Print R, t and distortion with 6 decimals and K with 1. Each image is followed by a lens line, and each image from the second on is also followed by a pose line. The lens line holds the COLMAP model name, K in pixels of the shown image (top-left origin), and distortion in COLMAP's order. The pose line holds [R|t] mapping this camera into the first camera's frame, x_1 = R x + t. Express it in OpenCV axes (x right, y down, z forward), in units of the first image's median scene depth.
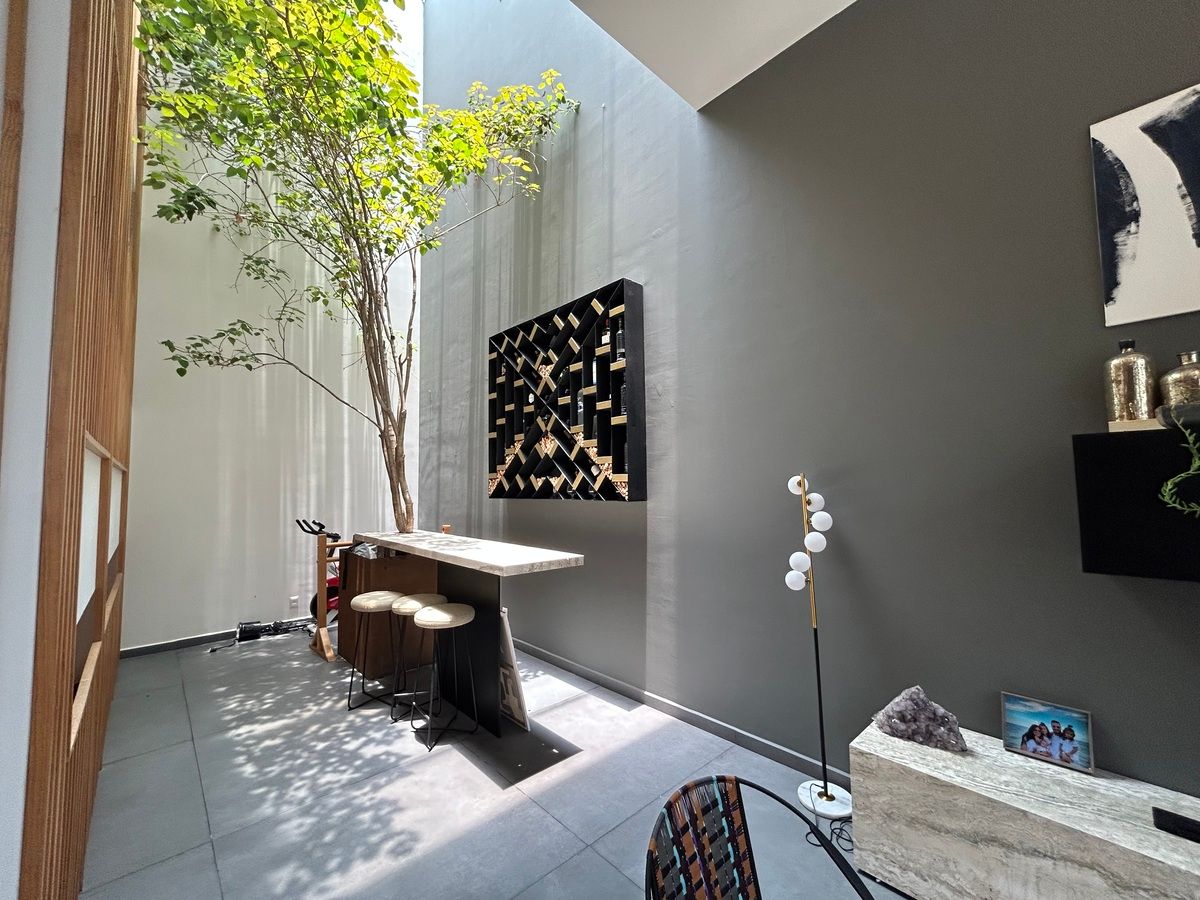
lens RADIAL K [[484.1, 0, 598.4], [0, 484.1, 453.3], [0, 0, 1]] dist [-0.001059, 0.000128]
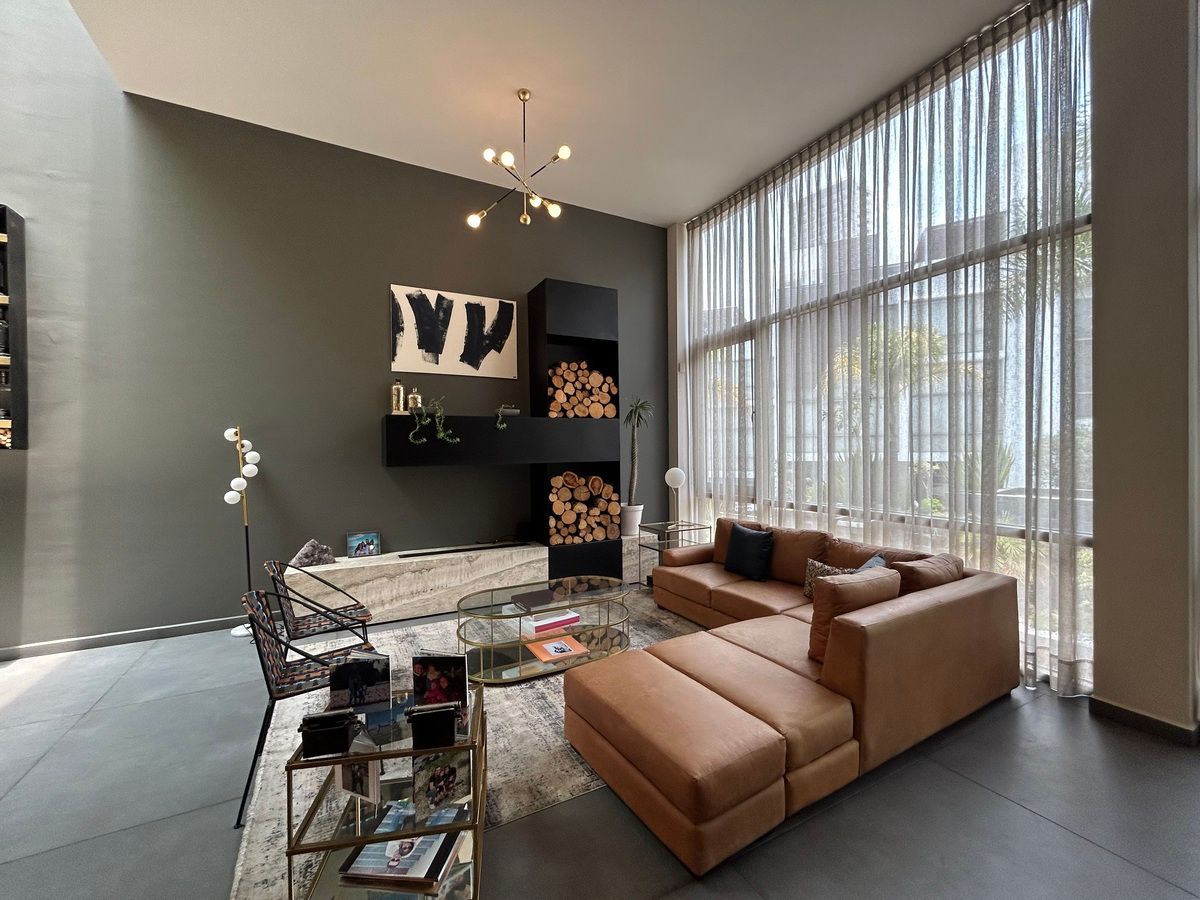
lens RADIAL K [[484.1, 0, 598.4], [0, 484.1, 453.3], [0, 0, 1]] dist [-0.001059, 0.000128]
pose [[0.259041, 0.000515, 0.965866, -0.897290], [-0.055297, 0.998368, 0.014298, 0.049855], [-0.964282, -0.057114, 0.258647, -0.568884]]
